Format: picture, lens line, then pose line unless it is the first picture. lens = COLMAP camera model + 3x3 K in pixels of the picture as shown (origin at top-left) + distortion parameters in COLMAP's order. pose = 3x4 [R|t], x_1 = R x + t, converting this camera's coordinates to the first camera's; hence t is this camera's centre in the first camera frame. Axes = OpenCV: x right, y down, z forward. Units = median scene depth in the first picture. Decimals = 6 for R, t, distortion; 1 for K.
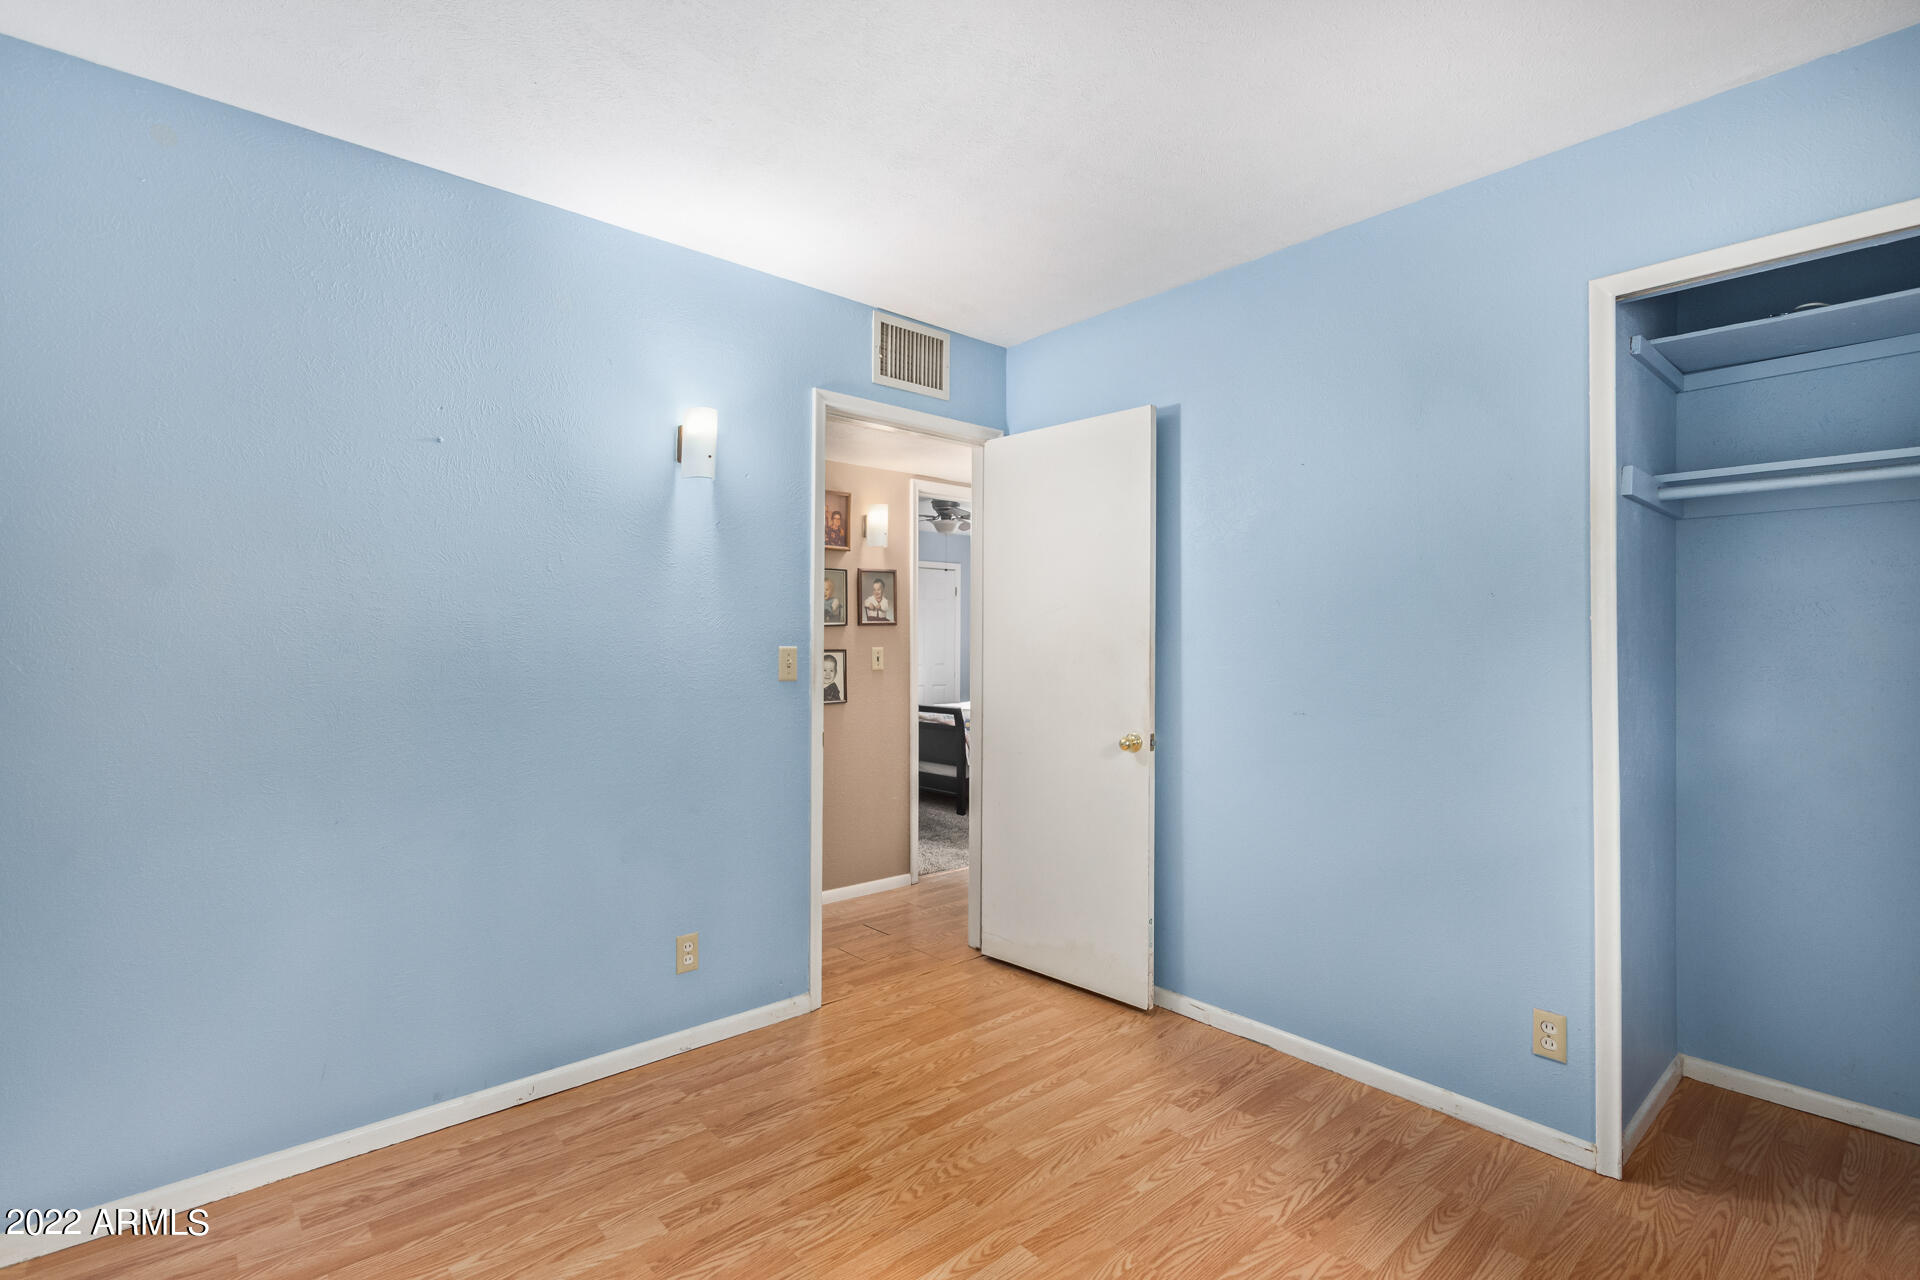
lens RADIAL K [[875.4, 0, 960.0], [0, 875.4, 640.0], [0, 0, 1]] dist [-0.000629, -0.000383]
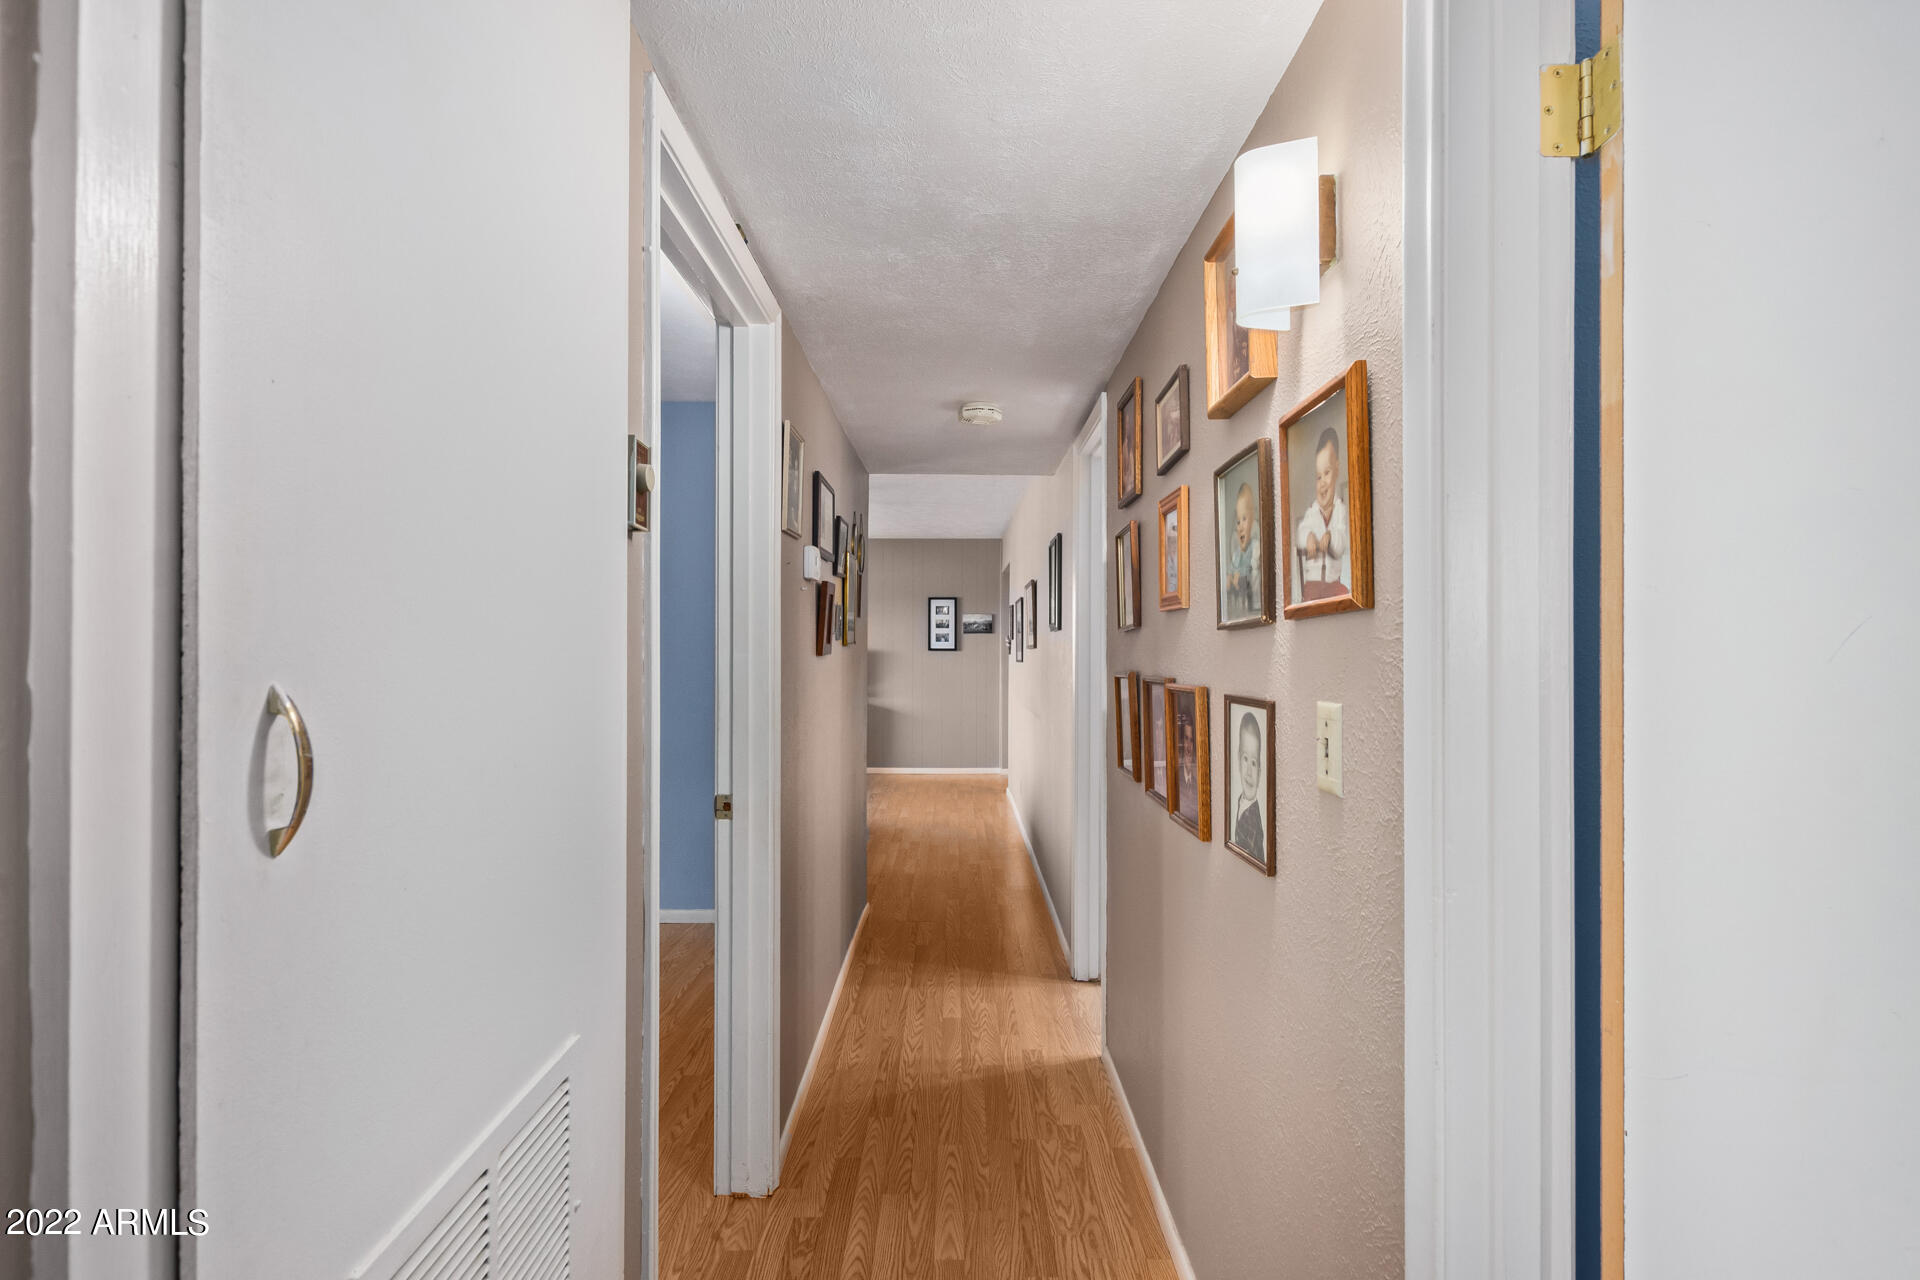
lens RADIAL K [[875.4, 0, 960.0], [0, 875.4, 640.0], [0, 0, 1]] dist [-0.000629, -0.000383]
pose [[-0.621541, -0.005879, -0.783360, 0.896856], [-0.011670, 0.999930, 0.001755, 0.019526], [0.783295, 0.010233, -0.621566, 1.229611]]
